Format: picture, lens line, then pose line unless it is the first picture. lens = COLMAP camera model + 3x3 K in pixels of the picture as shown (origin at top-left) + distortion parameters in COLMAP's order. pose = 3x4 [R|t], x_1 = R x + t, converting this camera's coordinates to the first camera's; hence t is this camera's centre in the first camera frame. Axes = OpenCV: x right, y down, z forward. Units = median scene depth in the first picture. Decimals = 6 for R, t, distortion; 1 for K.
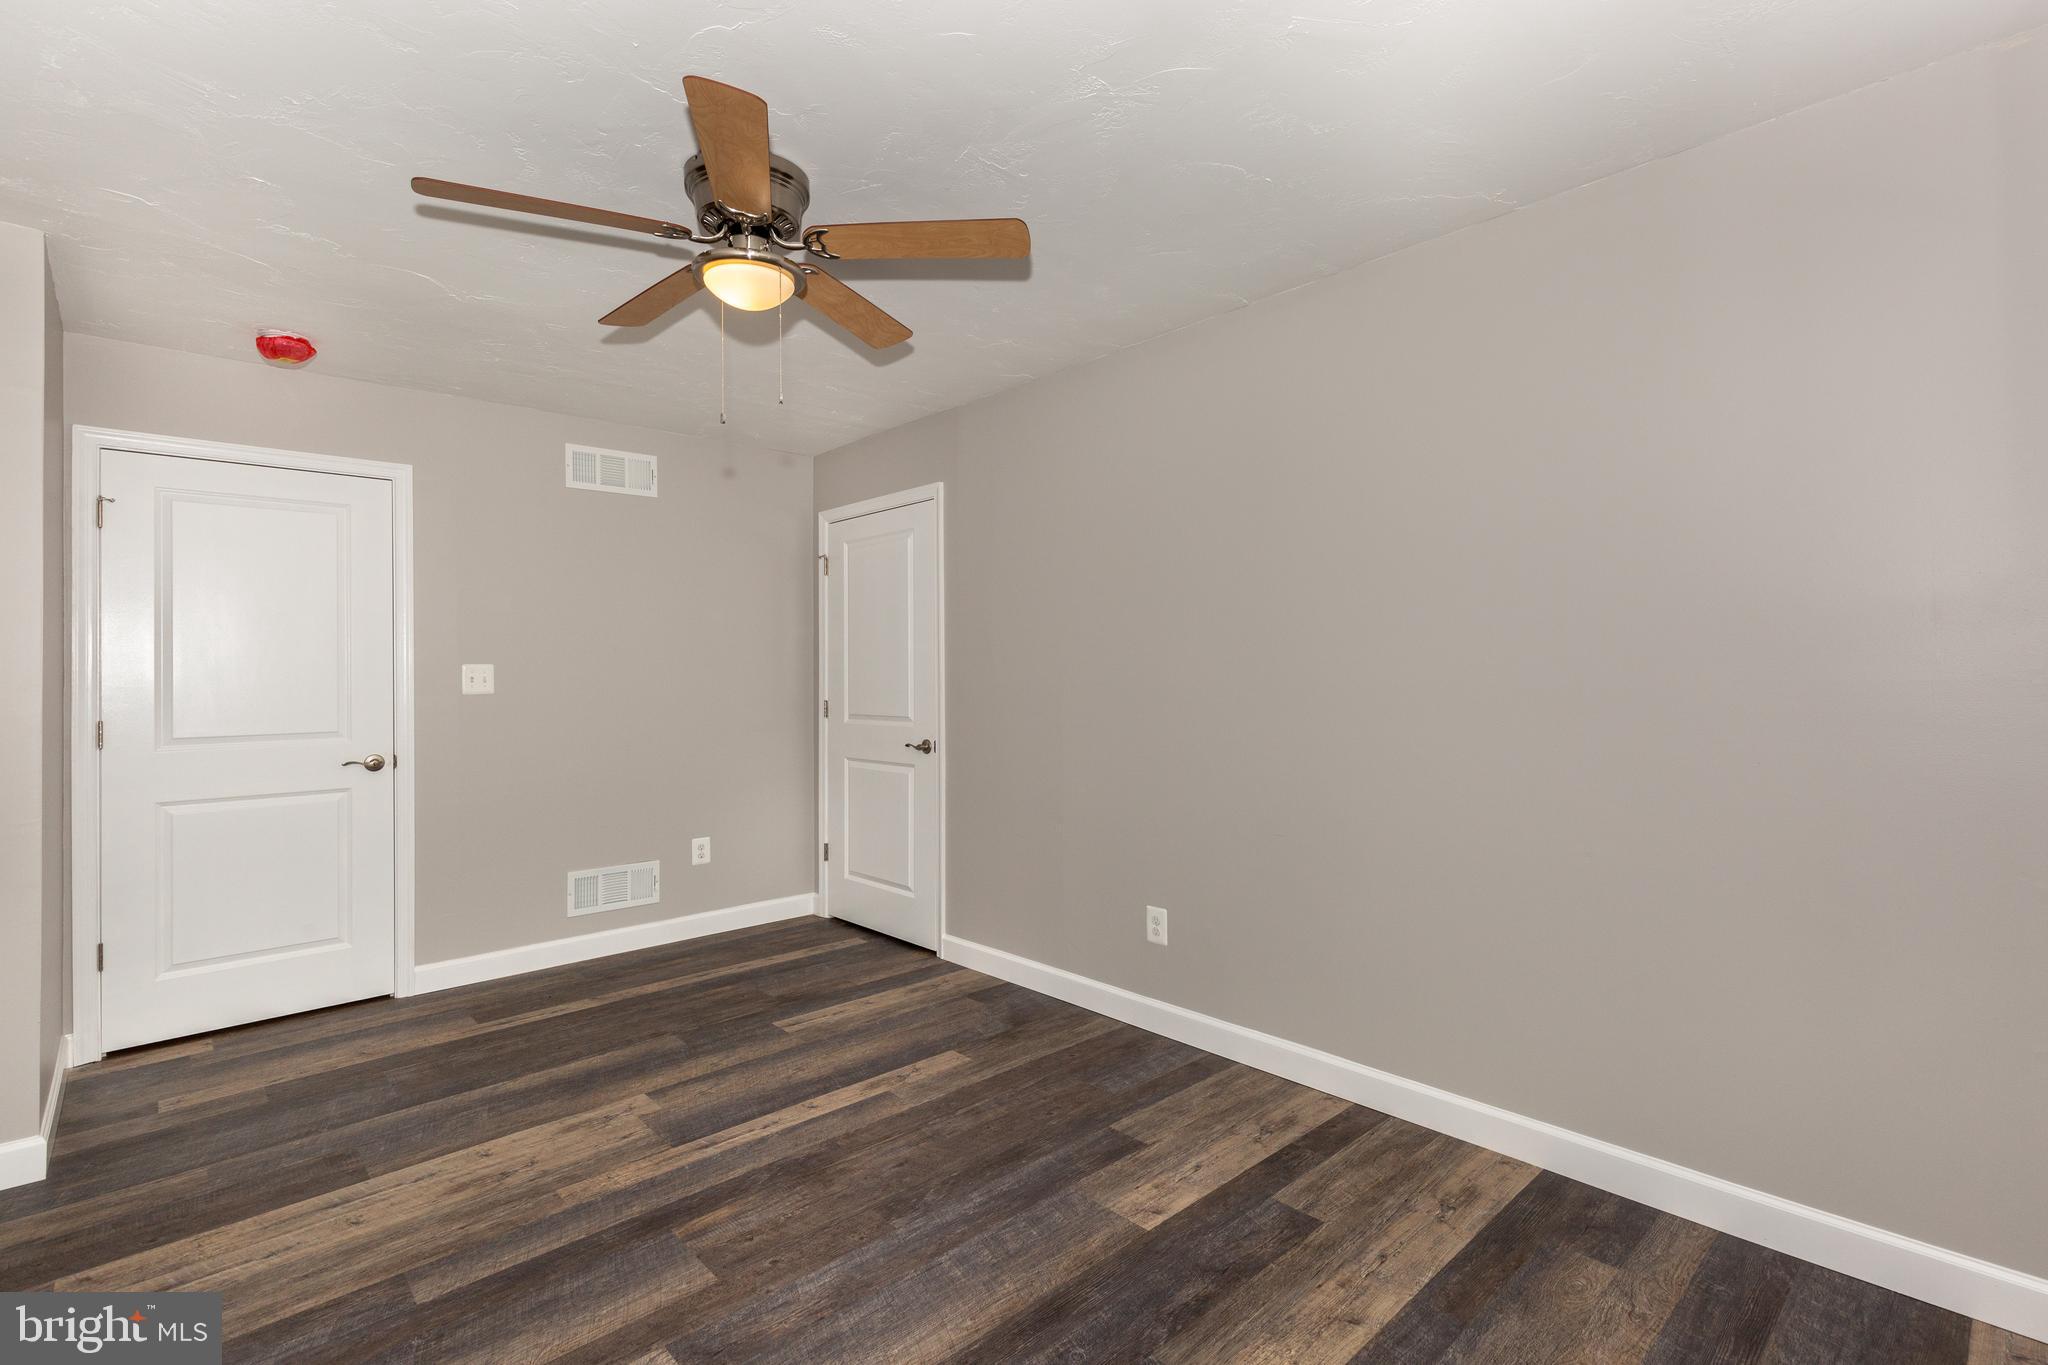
lens RADIAL K [[926.6, 0, 1022.7], [0, 926.6, 674.4], [0, 0, 1]] dist [0.011517, -0.002790]
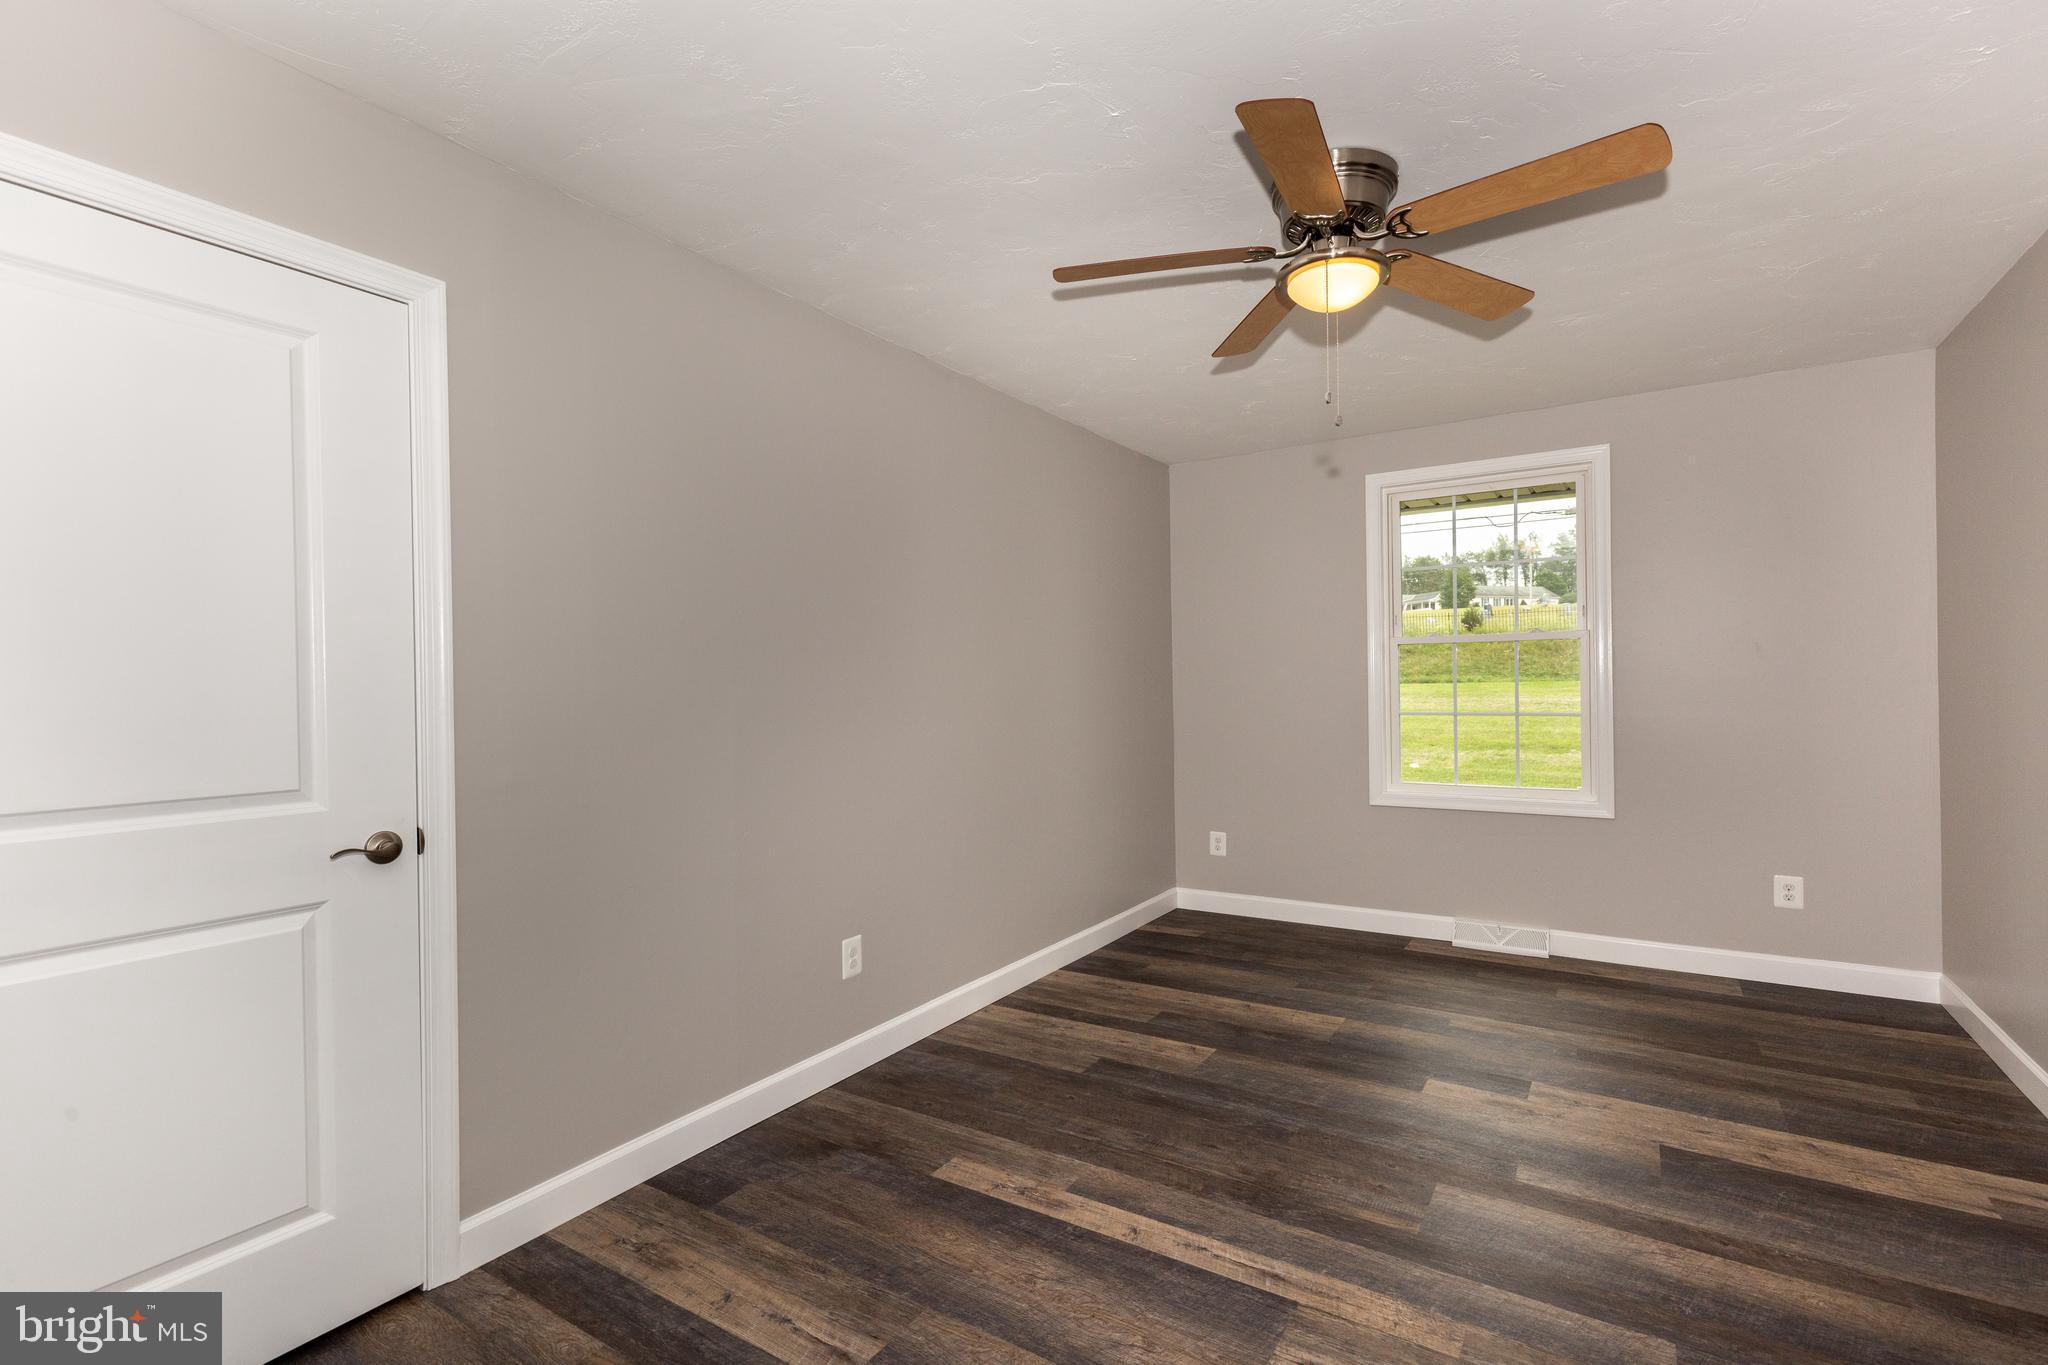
lens RADIAL K [[926.6, 0, 1028.0], [0, 926.6, 686.0], [0, 0, 1]] dist [0.011517, -0.002790]
pose [[-0.238554, 0.013224, 0.971039, -1.037591], [0.015771, 0.999828, -0.009742, 0.015914], [-0.971001, 0.012990, -0.238721, 1.357221]]
